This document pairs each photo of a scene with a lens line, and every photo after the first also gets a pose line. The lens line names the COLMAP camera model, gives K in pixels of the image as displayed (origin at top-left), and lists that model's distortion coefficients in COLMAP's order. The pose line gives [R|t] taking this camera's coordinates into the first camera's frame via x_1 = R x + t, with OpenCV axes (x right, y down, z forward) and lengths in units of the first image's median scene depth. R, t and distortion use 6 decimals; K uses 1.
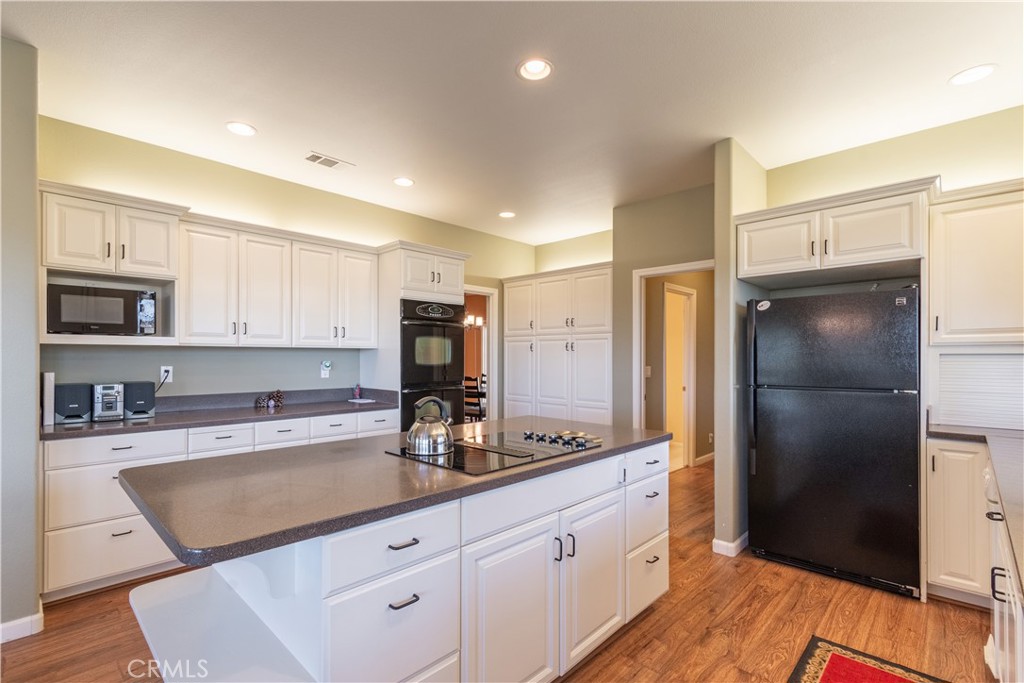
lens RADIAL K [[467.2, 0, 511.5], [0, 467.2, 355.0], [0, 0, 1]] dist [-0.001915, -0.000657]
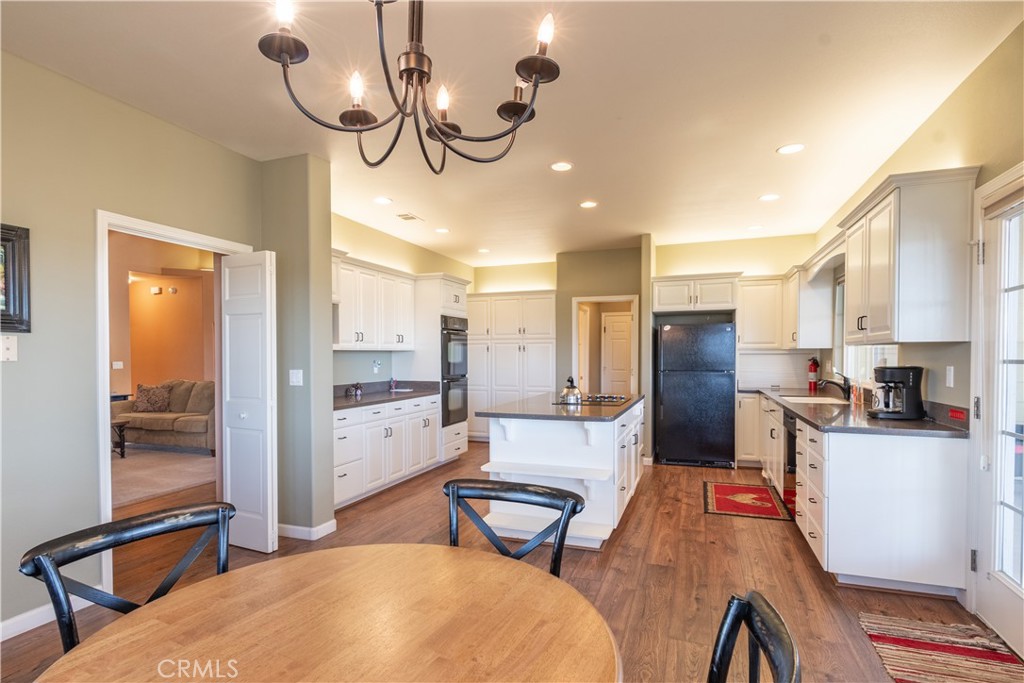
lens RADIAL K [[511.6, 0, 512.6], [0, 511.6, 364.1], [0, 0, 1]] dist [0.002879, 0.000058]
pose [[0.914573, -0.012612, 0.404225, -0.700646], [0.003349, 0.999716, 0.023615, -0.010238], [-0.404408, -0.020244, 0.914355, -0.510756]]
